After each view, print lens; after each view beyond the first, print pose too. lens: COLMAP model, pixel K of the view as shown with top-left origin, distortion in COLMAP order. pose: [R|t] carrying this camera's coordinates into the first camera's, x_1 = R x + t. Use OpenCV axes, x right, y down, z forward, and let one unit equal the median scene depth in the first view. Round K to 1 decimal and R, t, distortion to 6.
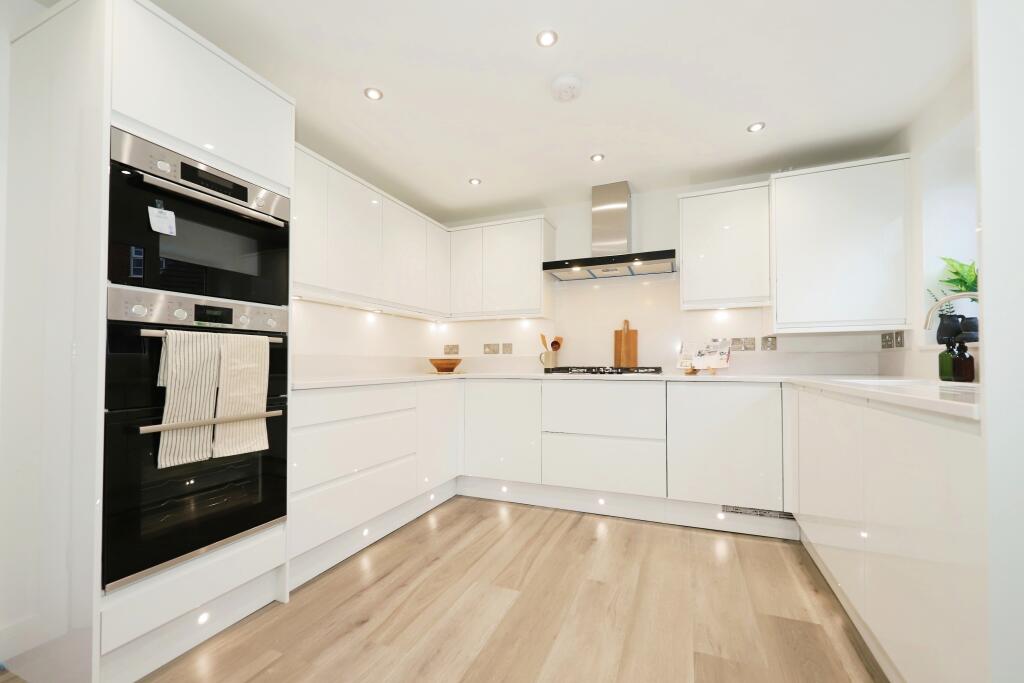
lens RADIAL K [[415.2, 0, 512.4], [0, 415.2, 353.9], [0, 0, 1]] dist [-0.000055, 0.000006]
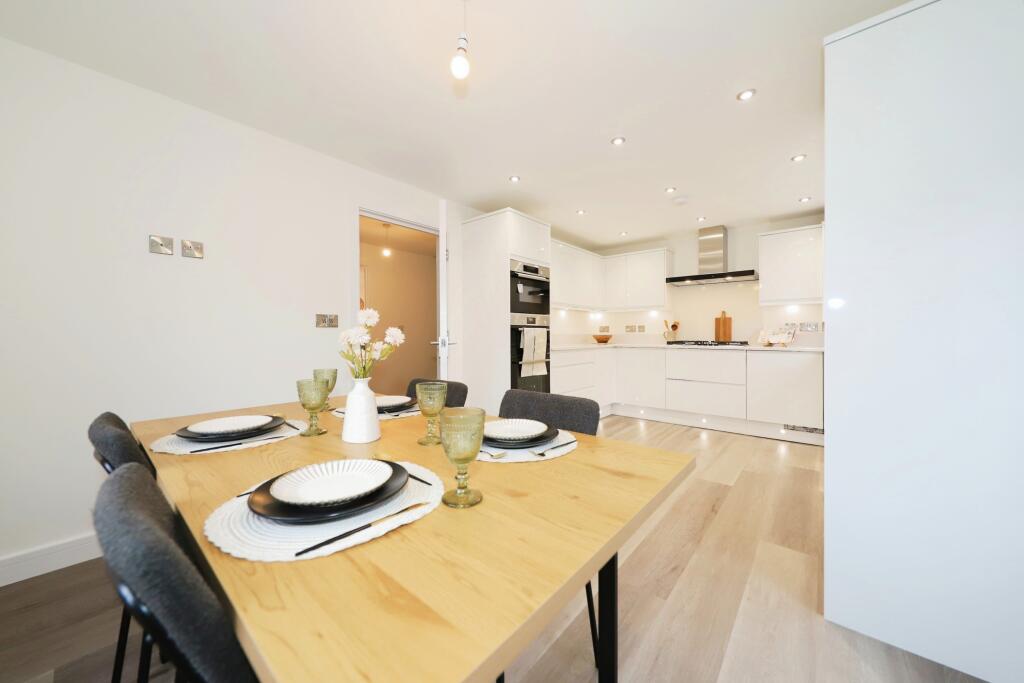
lens RADIAL K [[365.8, 0, 507.9], [0, 365.8, 331.1], [0, 0, 1]] dist [0.000916, 0.000030]
pose [[0.948587, -0.000626, -0.316517, -0.068784], [0.005025, 0.999902, 0.013080, -0.031484], [0.316478, -0.013998, 0.948497, -0.634216]]
